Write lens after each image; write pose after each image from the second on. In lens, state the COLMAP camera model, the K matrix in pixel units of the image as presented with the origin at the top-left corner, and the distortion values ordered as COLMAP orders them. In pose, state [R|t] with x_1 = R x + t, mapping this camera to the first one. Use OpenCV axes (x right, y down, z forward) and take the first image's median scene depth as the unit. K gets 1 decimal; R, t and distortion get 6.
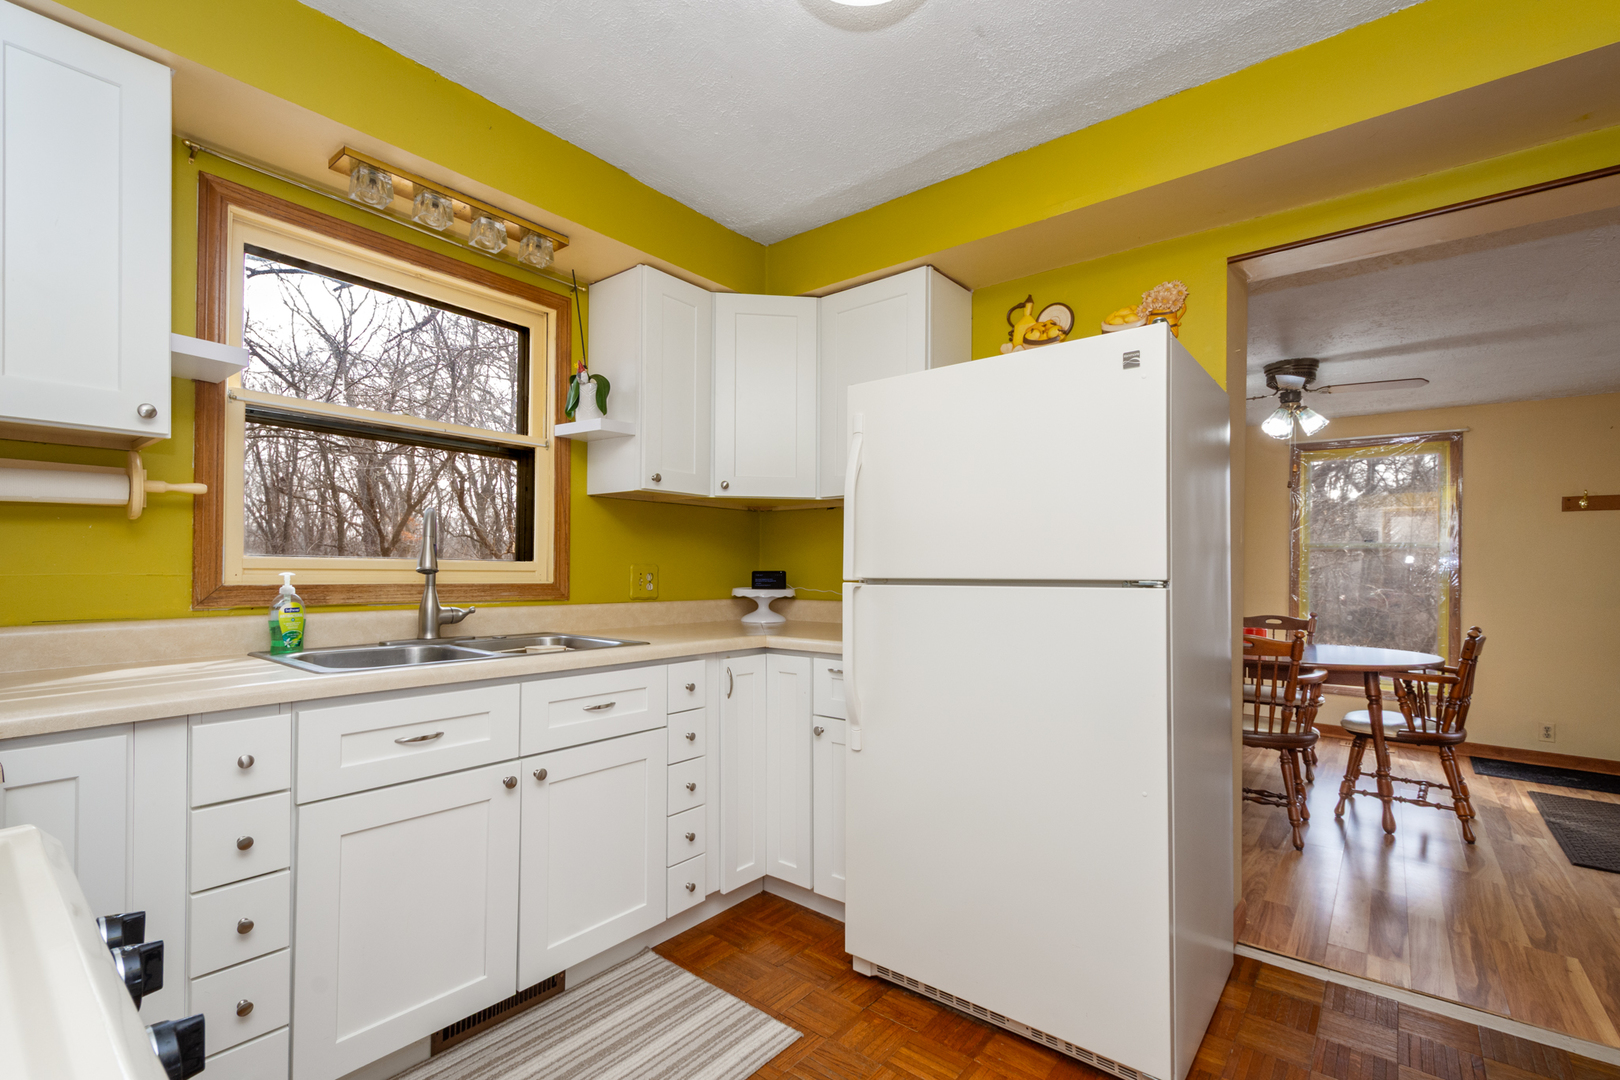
lens RADIAL K [[712.3, 0, 814.8], [0, 712.3, 561.0], [0, 0, 1]] dist [0.018226, -0.000205]
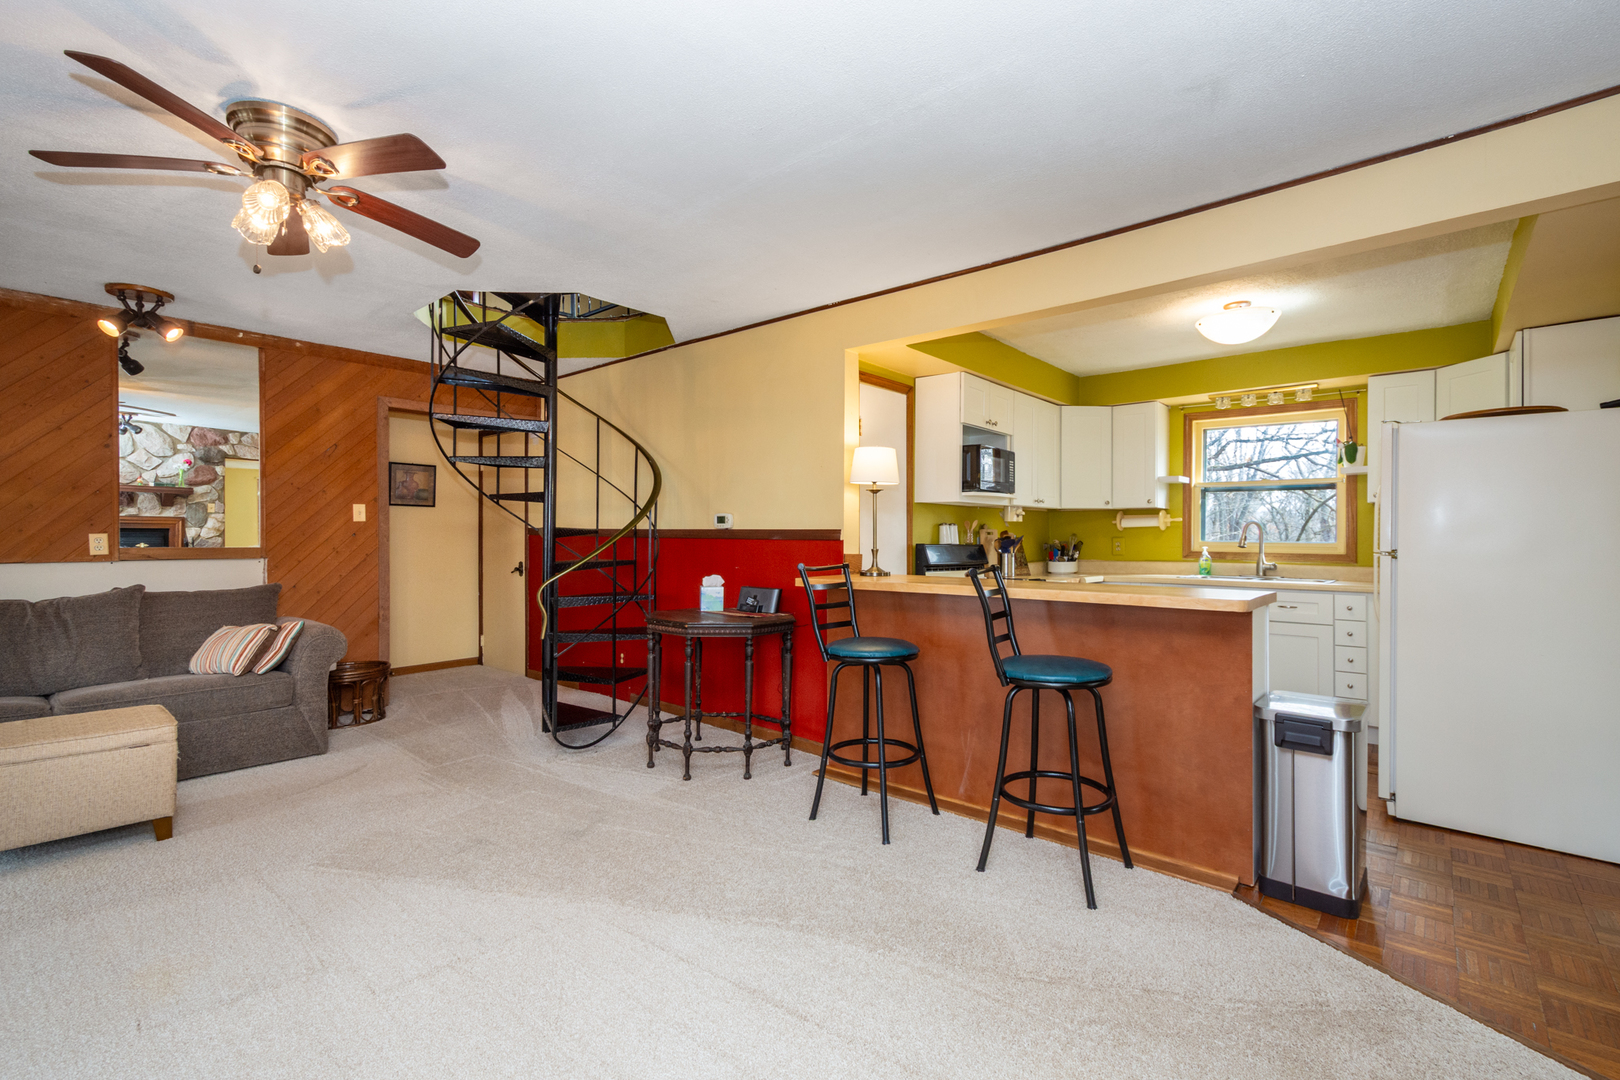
lens RADIAL K [[707.7, 0, 813.0], [0, 707.7, 537.9], [0, 0, 1]] dist [0.001287, -0.000026]
pose [[-0.032623, -0.007416, -0.999440, 2.047349], [0.004682, 0.999960, -0.007573, -0.005722], [0.999457, -0.004926, -0.032587, -0.436524]]
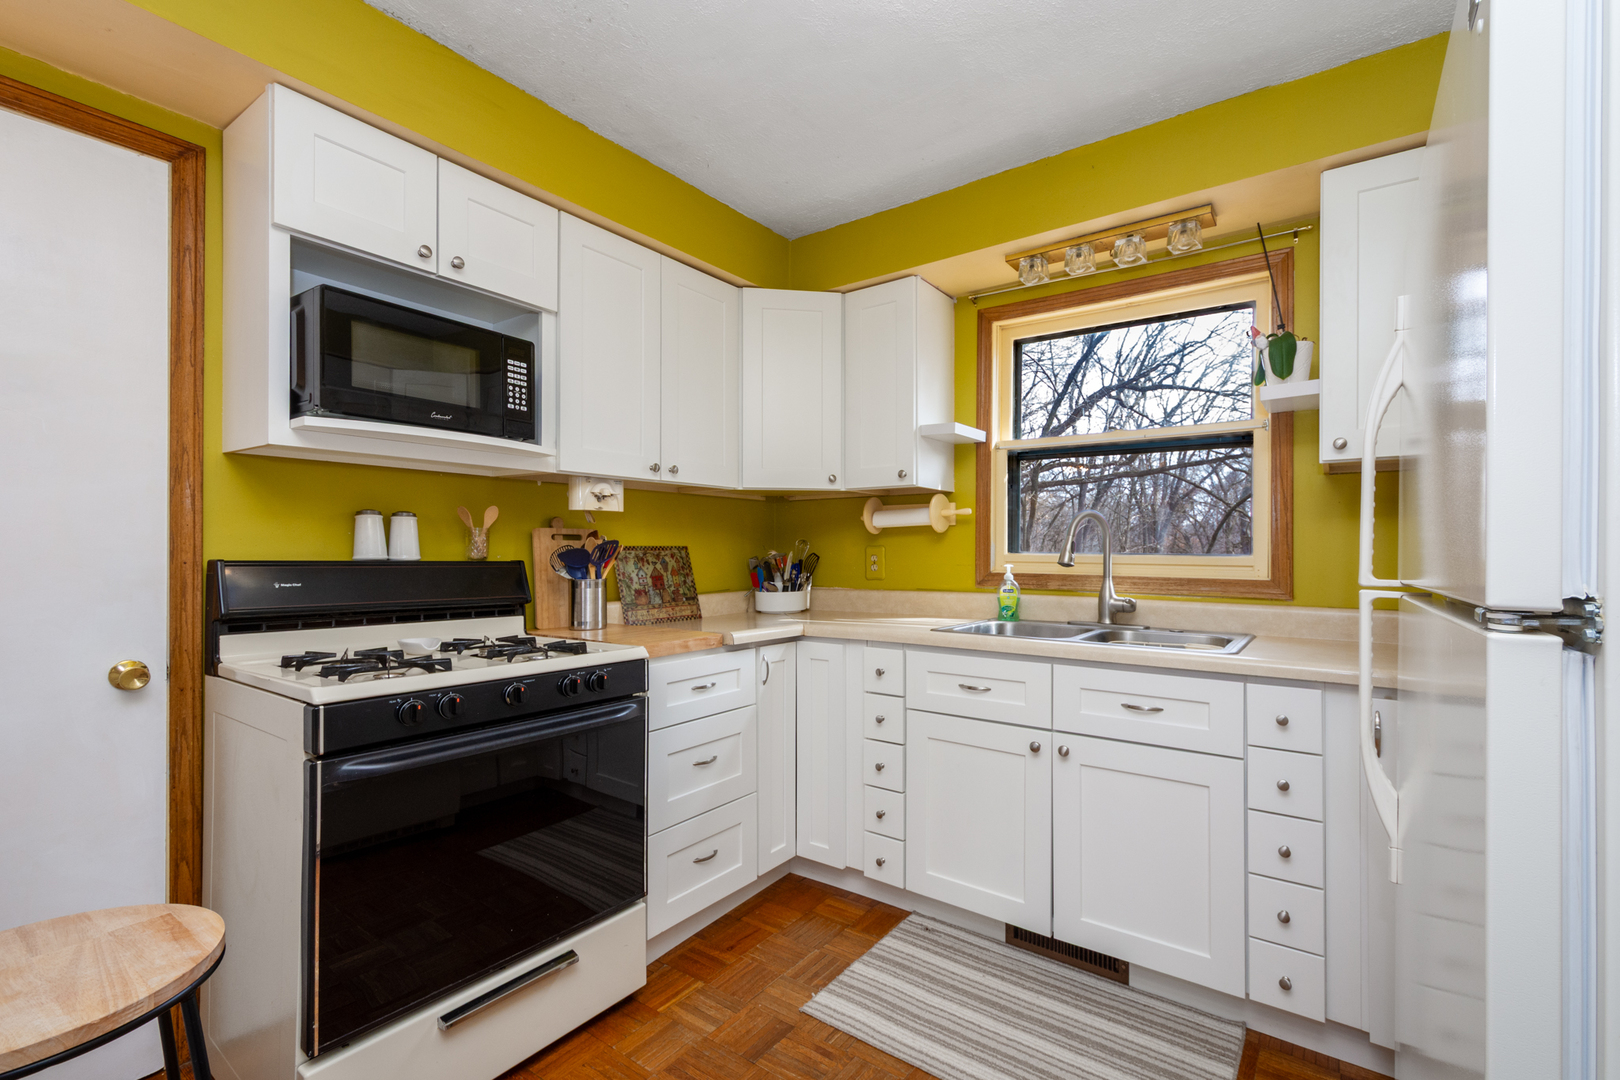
lens RADIAL K [[711.4, 0, 813.7], [0, 711.4, 550.3], [0, 0, 1]] dist [-0.003208, -0.000493]
pose [[0.042706, -0.012329, -0.999012, 0.647285], [0.005538, 0.999911, -0.012103, 0.002706], [0.999072, -0.005016, 0.042770, 0.541652]]
